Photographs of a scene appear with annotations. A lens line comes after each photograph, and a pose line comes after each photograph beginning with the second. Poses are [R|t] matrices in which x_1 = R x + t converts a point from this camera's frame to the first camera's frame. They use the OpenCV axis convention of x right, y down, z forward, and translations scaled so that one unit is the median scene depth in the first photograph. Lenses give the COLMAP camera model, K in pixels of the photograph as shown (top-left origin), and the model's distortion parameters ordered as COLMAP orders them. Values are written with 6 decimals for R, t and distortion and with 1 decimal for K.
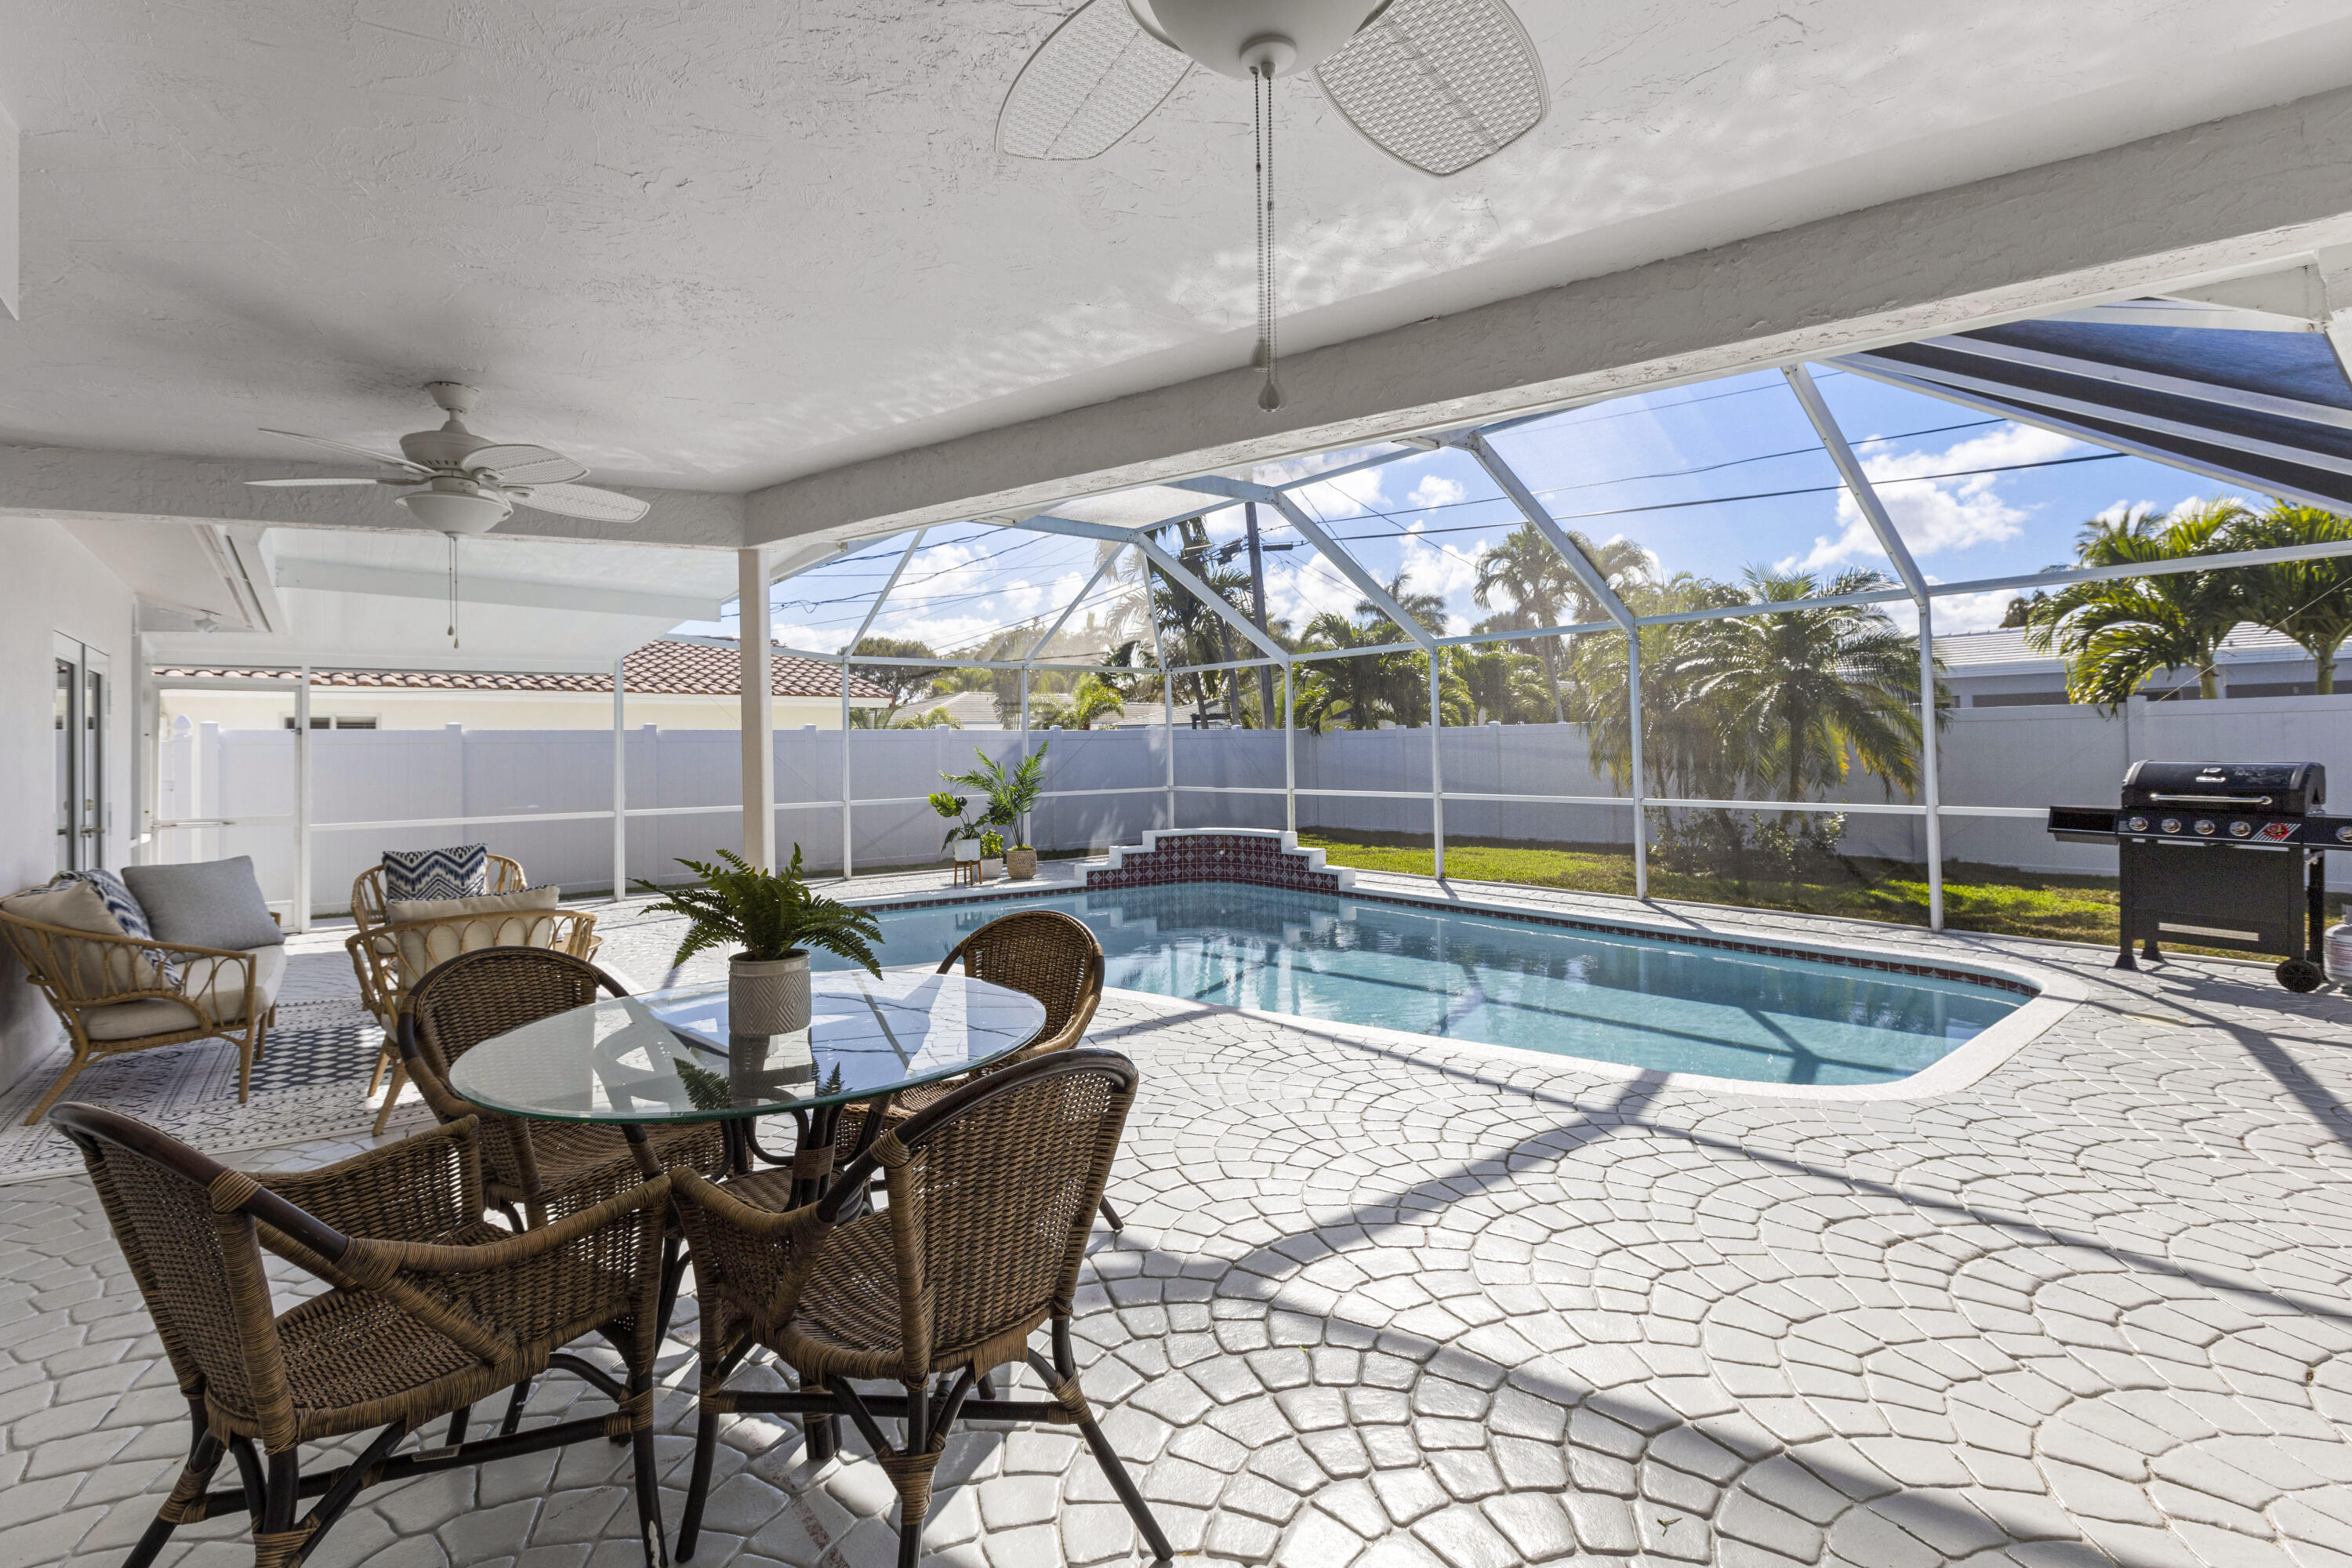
lens RADIAL K [[1064.4, 0, 1167.0], [0, 1064.4, 775.4], [0, 0, 1]] dist [0.001567, 0.000282]
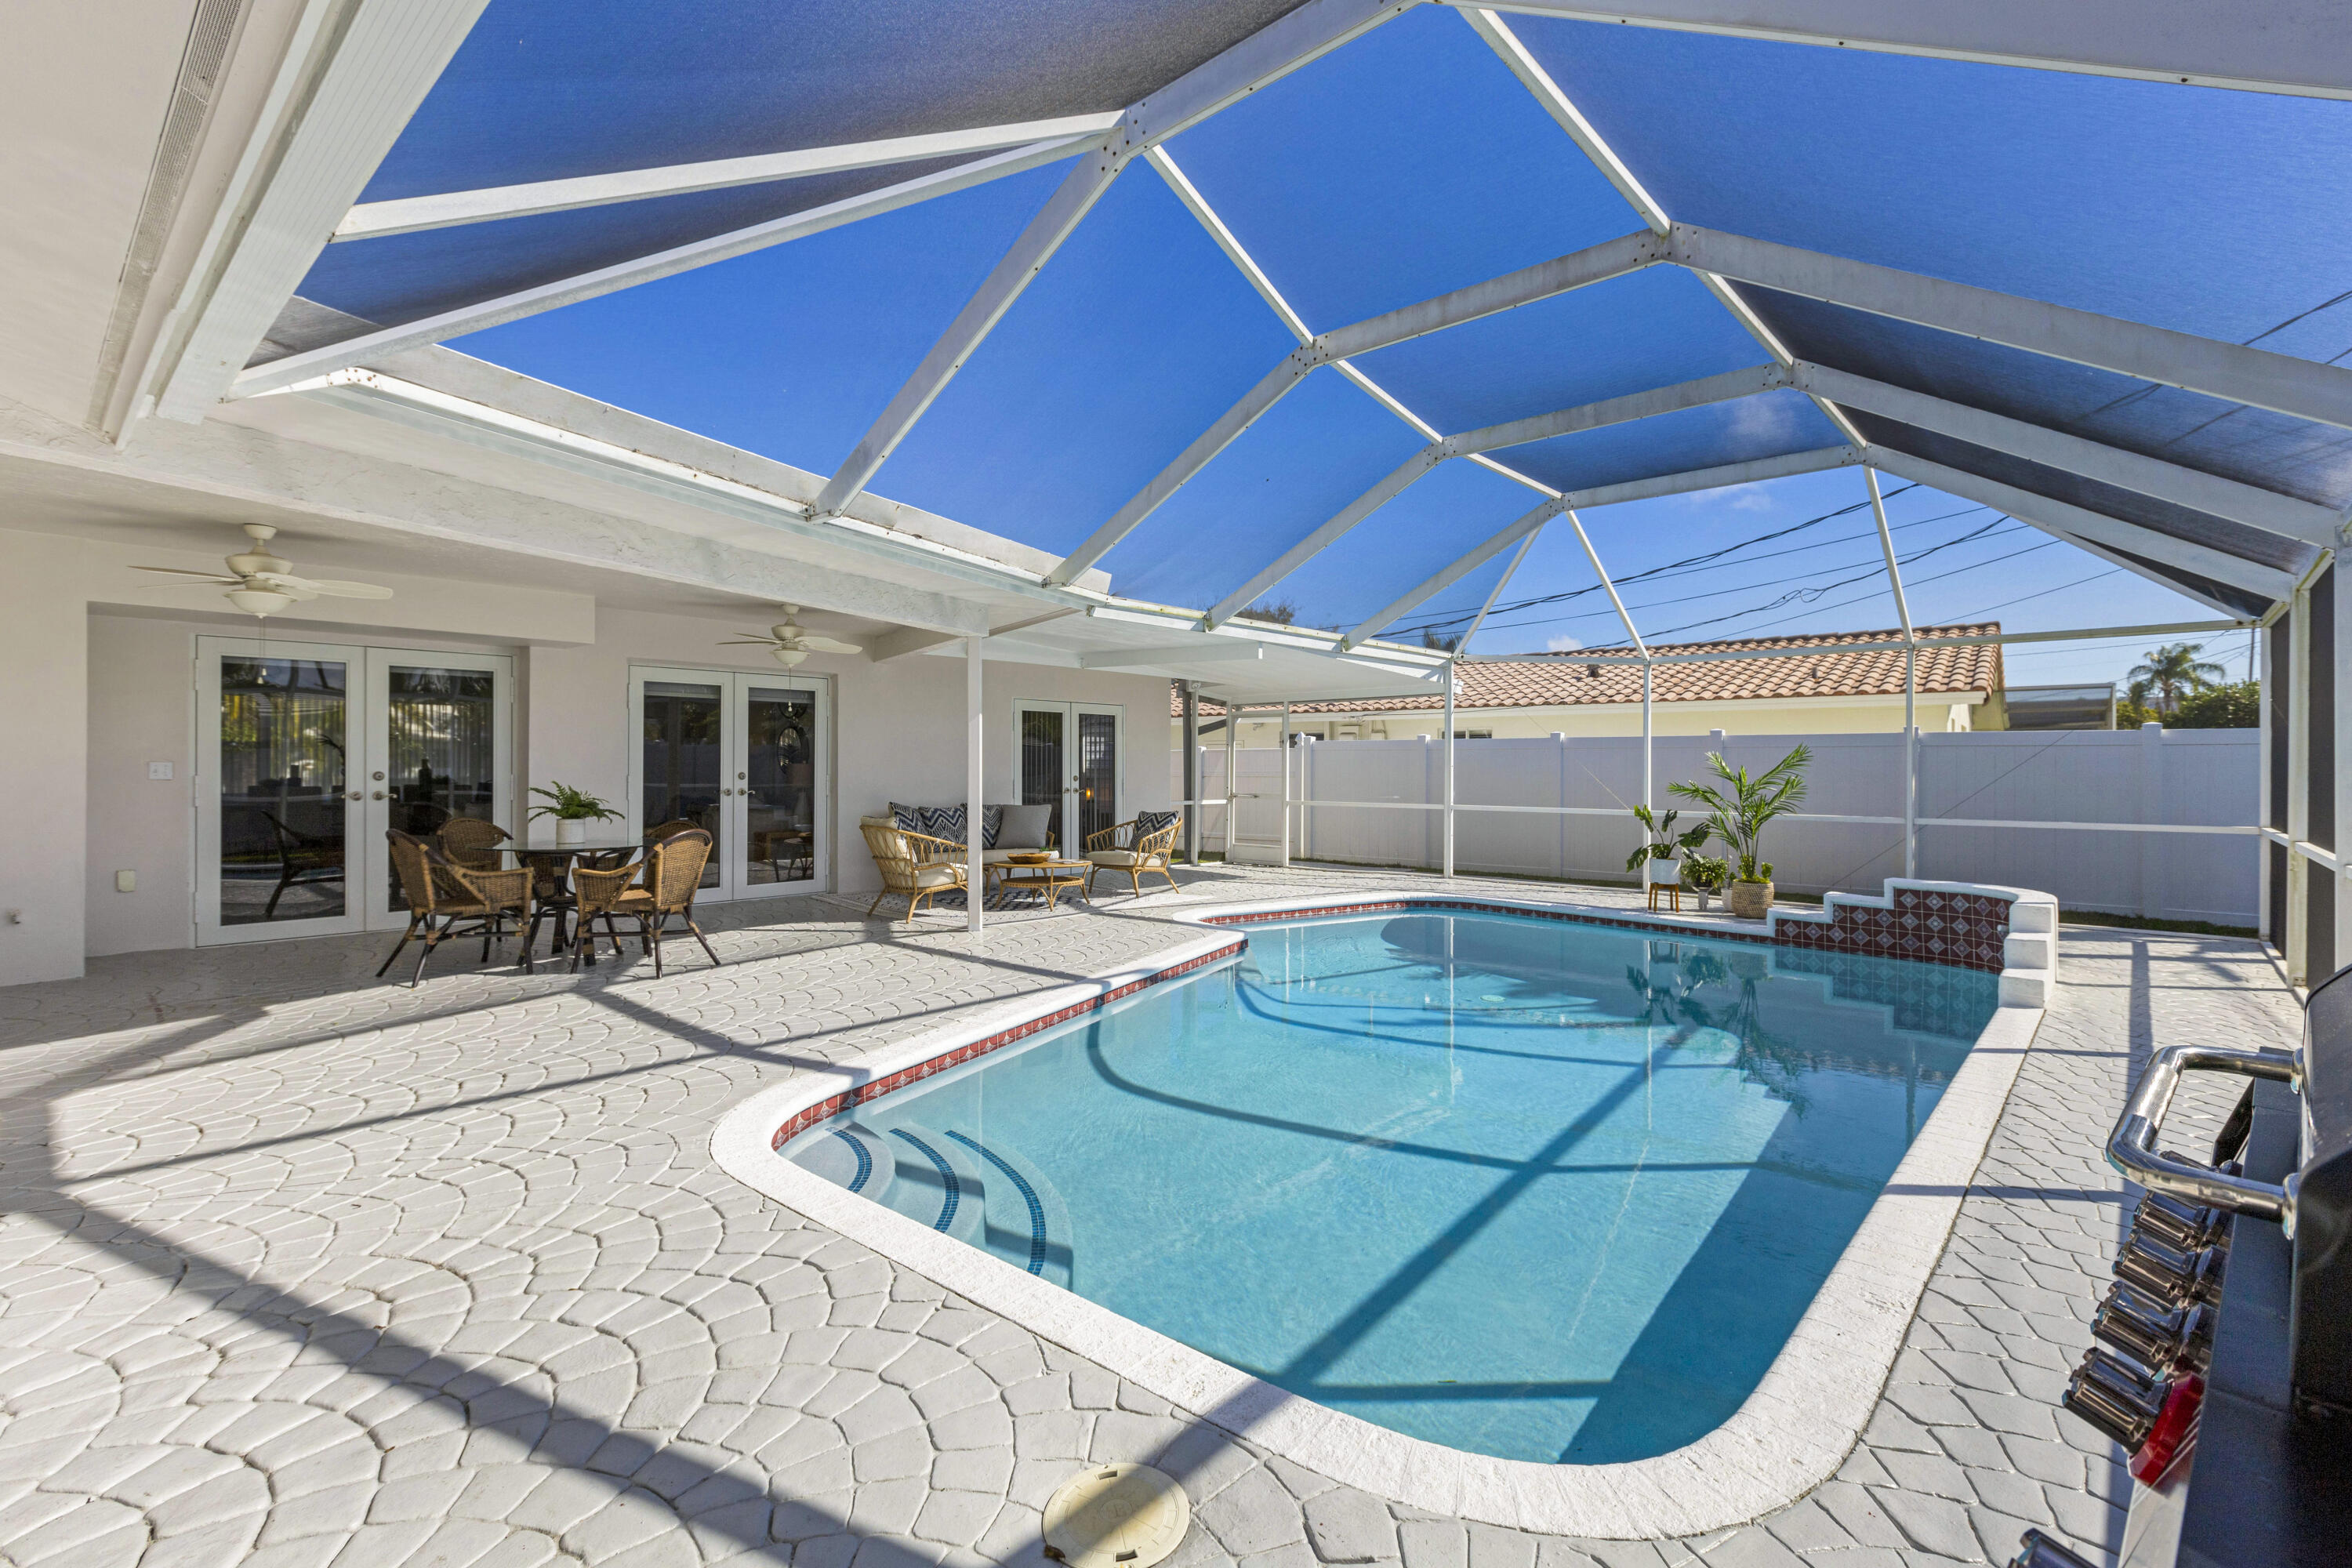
lens RADIAL K [[1064.4, 0, 1169.2], [0, 1064.4, 763.1], [0, 0, 1]] dist [0.001567, 0.000282]
pose [[0.178949, 0.013805, -0.983762, 0.591807], [-0.022554, 0.999696, 0.009926, -0.019569], [0.983600, 0.020411, 0.179206, 0.421139]]
